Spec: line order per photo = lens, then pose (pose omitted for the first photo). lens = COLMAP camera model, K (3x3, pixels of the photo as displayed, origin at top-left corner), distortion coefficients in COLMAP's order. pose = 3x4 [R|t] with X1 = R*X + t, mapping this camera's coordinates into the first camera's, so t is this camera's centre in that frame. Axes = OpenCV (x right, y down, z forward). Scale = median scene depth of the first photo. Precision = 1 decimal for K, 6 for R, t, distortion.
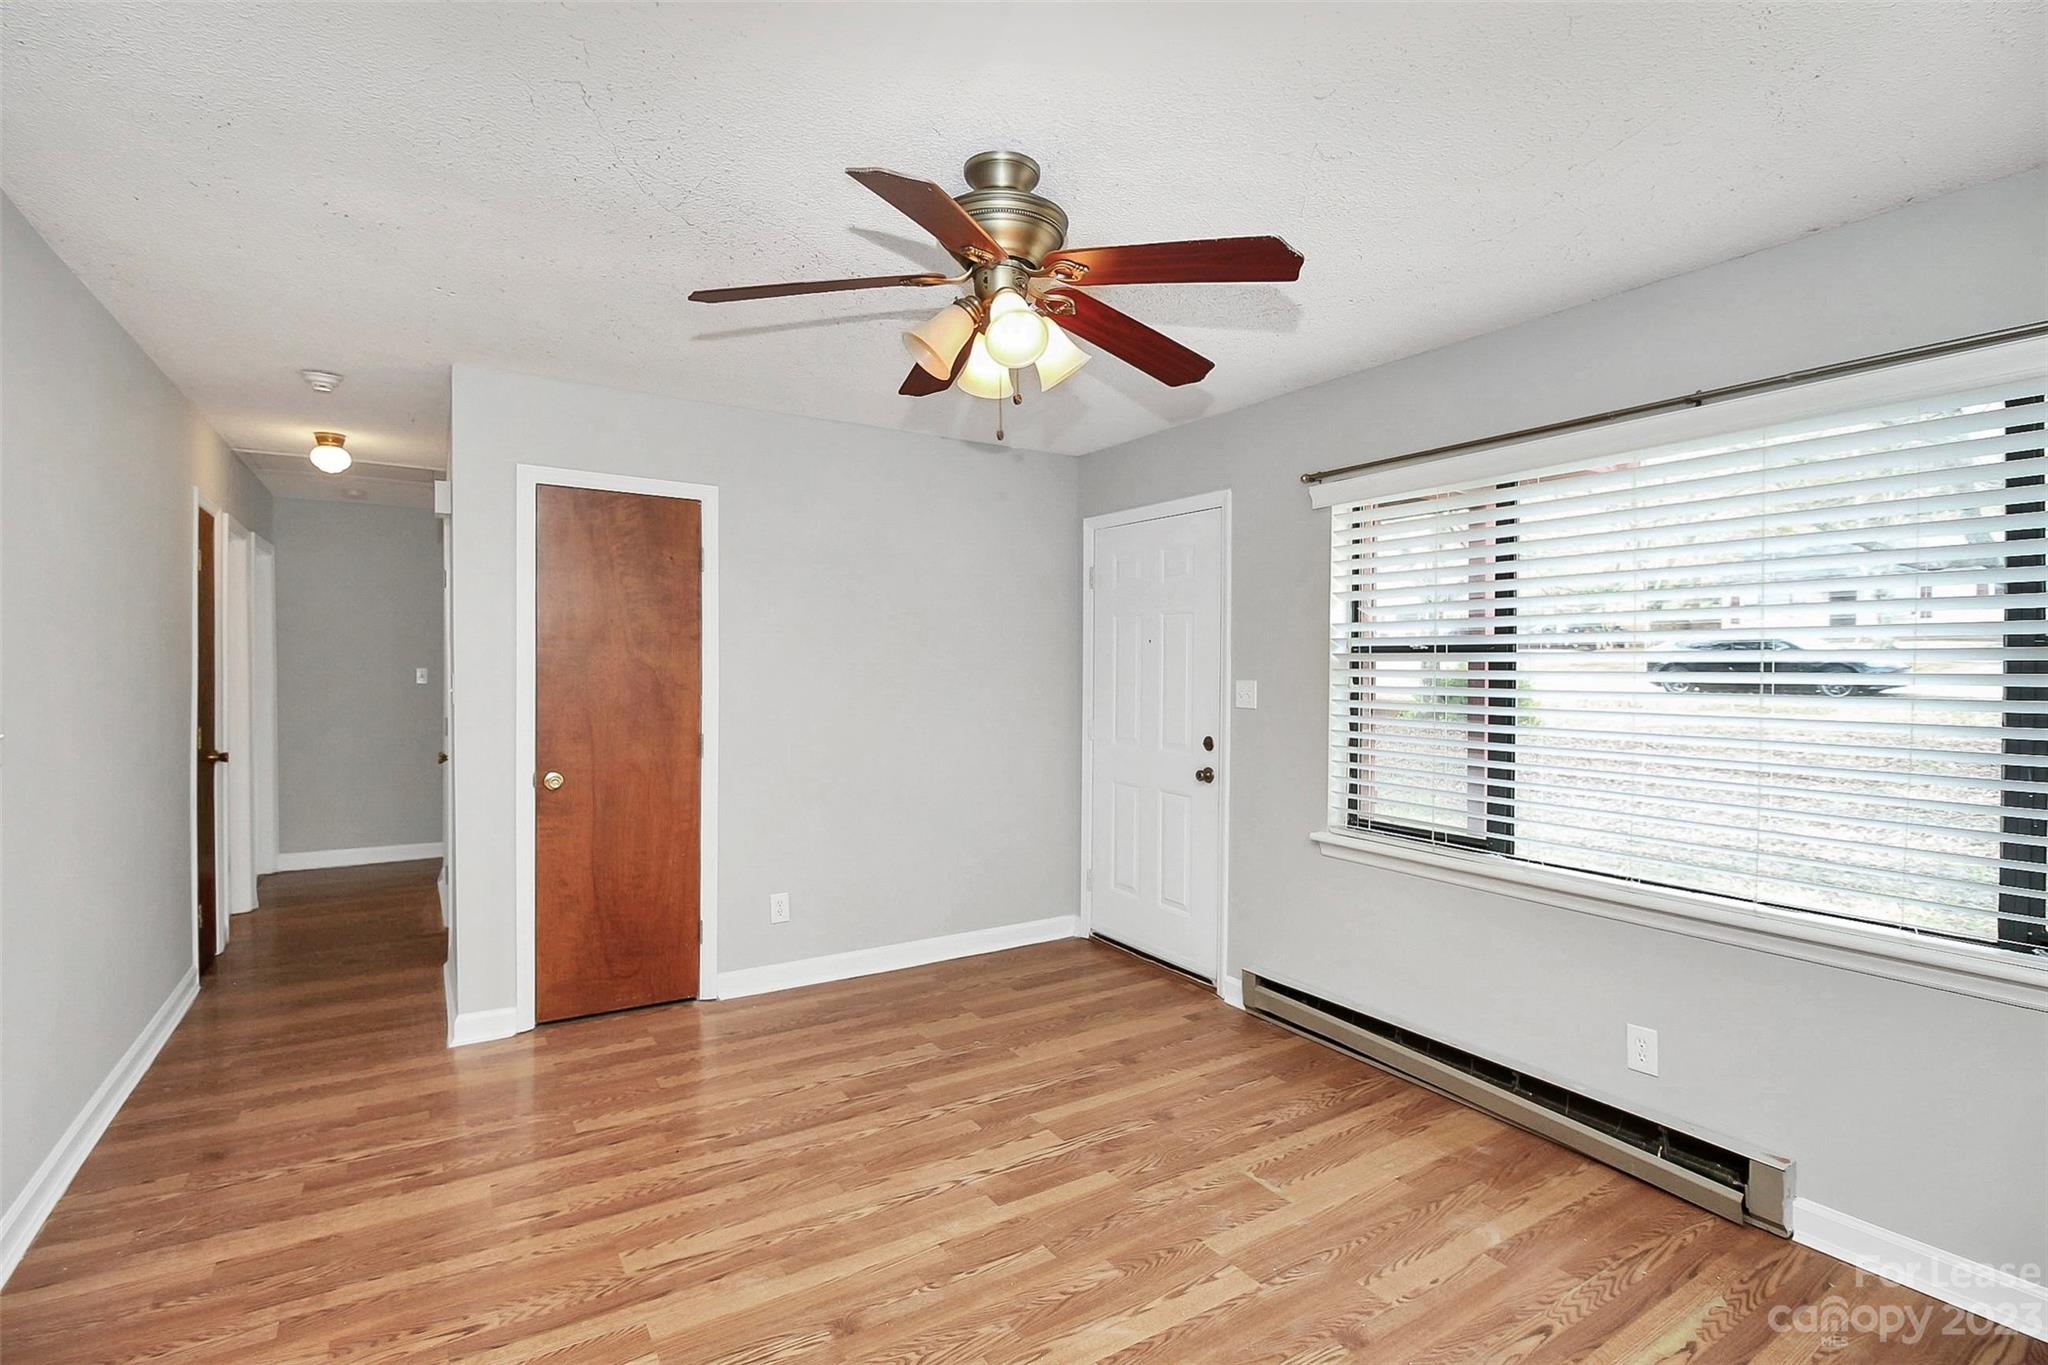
lens RADIAL K [[959.7, 0, 1024.0], [0, 959.7, 682.5], [0, 0, 1]] dist [0.001397, -0.013437]
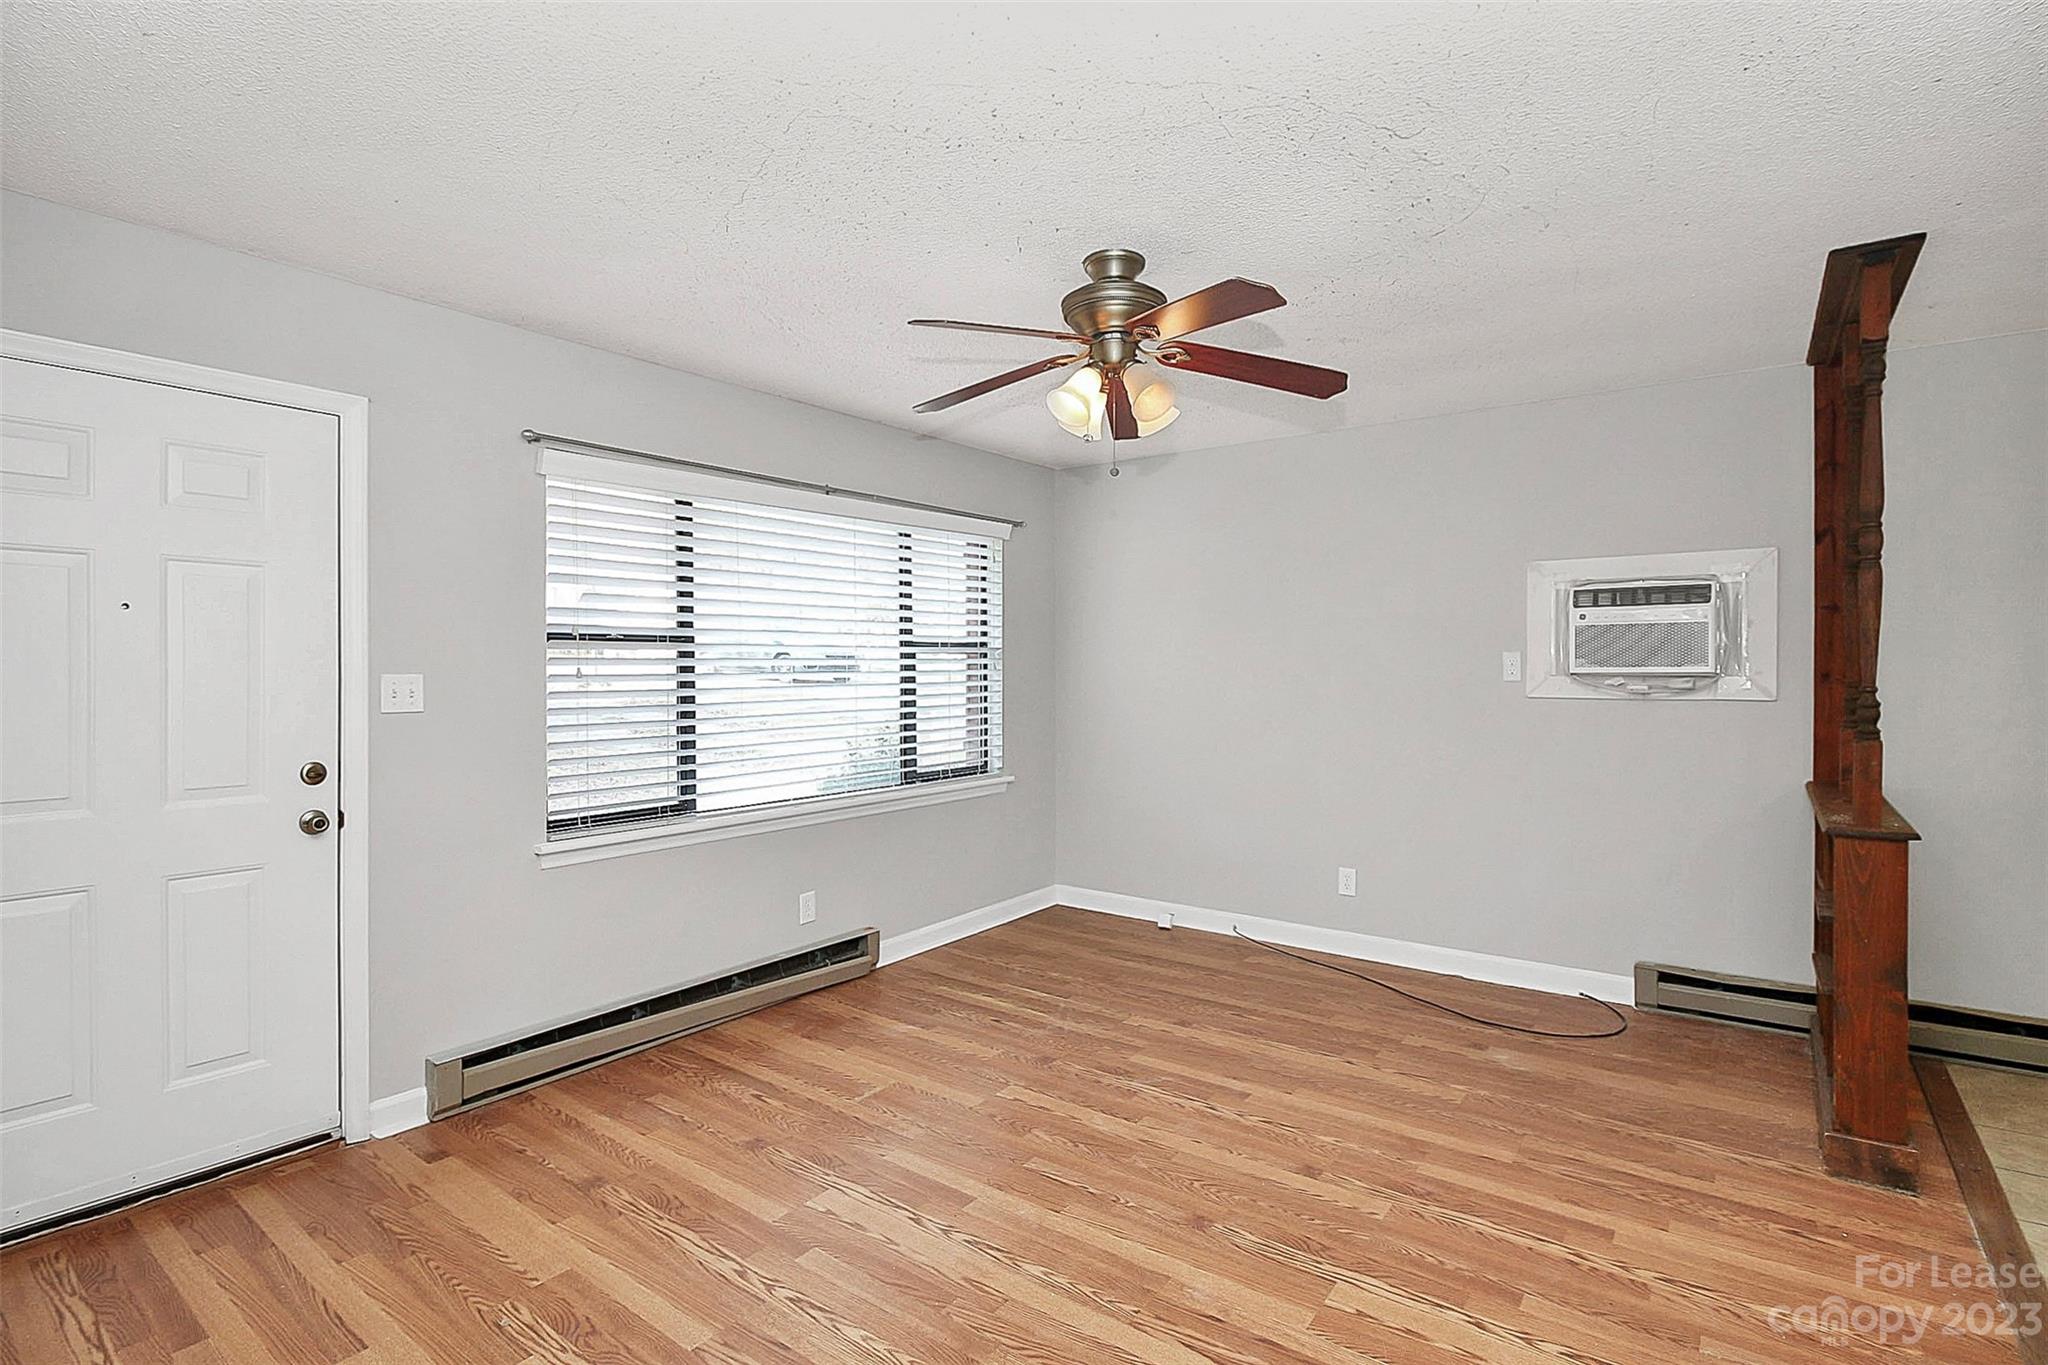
lens RADIAL K [[979.4, 0, 1026.9], [0, 979.4, 665.6], [0, 0, 1]] dist [0.003134, -0.012593]
pose [[-0.356479, -0.009827, 0.934252, -0.775457], [0.016322, 0.999727, 0.016744, -0.017059], [-0.934161, 0.021218, -0.356221, 1.022208]]
